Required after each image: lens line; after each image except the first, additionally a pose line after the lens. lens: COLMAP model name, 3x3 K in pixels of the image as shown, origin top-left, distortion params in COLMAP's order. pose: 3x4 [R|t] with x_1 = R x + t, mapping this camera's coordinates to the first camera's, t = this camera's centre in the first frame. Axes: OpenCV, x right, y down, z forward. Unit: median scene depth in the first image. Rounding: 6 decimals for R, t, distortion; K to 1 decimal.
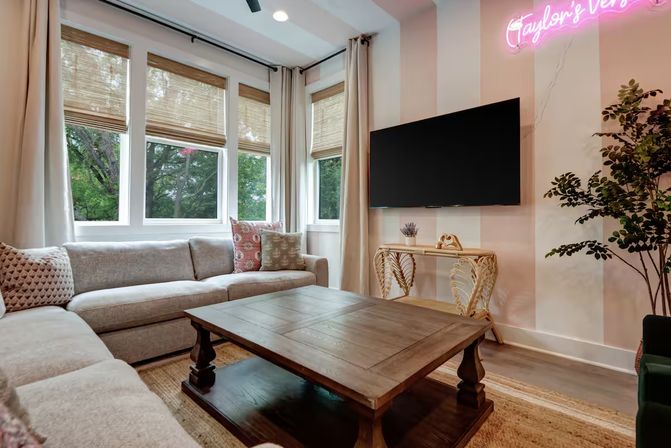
lens RADIAL K [[342.7, 0, 325.8], [0, 342.7, 209.6], [0, 0, 1]] dist [0.022105, -0.005101]
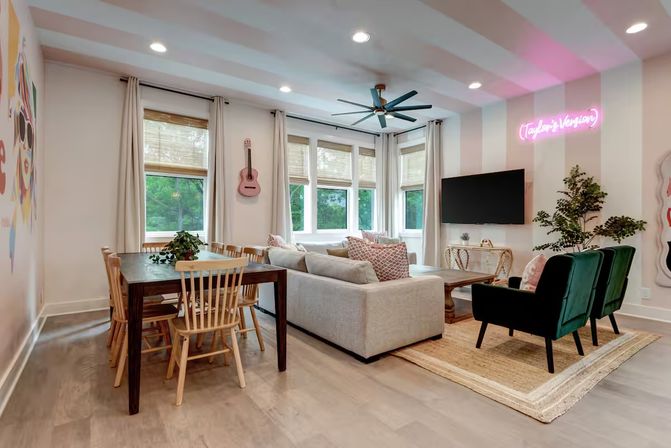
lens RADIAL K [[342.7, 0, 331.4], [0, 342.7, 222.8], [0, 0, 1]] dist [0.022105, -0.005101]
pose [[0.988376, -0.001354, -0.152020, -0.163011], [0.005797, 0.999569, 0.028783, -0.064676], [0.151916, -0.029330, 0.987958, -0.824769]]
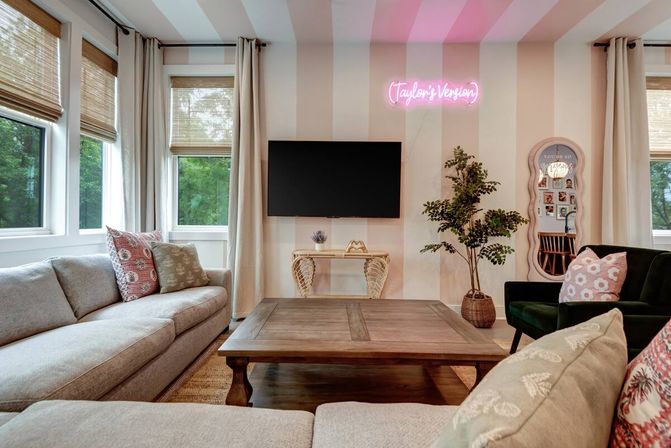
lens RADIAL K [[342.7, 0, 342.2], [0, 342.7, 218.6], [0, 0, 1]] dist [0.022105, -0.005101]
pose [[0.714233, 0.005043, 0.699890, -0.455947], [-0.028835, 0.999337, 0.022225, -0.027485], [-0.699314, -0.036055, 0.713905, 0.124729]]
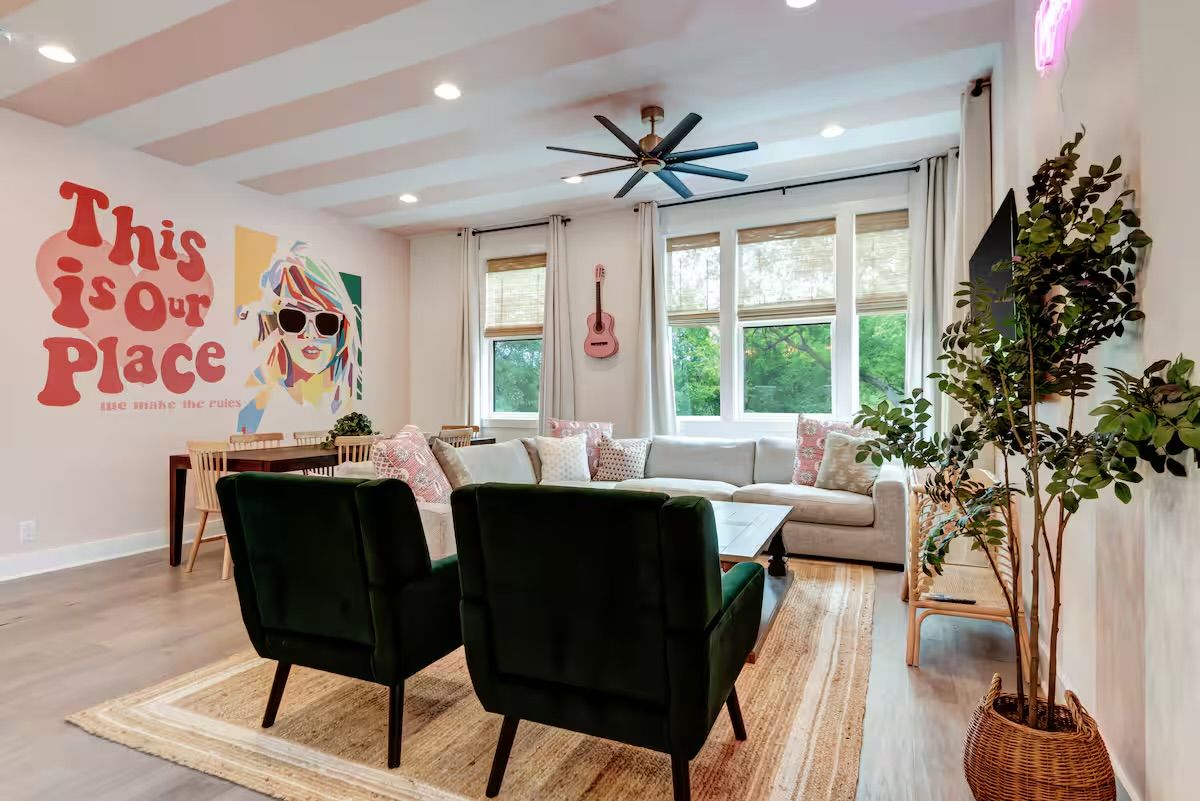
lens RADIAL K [[612.9, 0, 596.4], [0, 612.9, 401.6], [0, 0, 1]] dist [0.022105, -0.005101]
pose [[0.332808, 0.000875, -0.942994, 0.912699], [0.034346, 0.999325, 0.013049, -0.039725], [0.942369, -0.036731, 0.332553, 0.111704]]
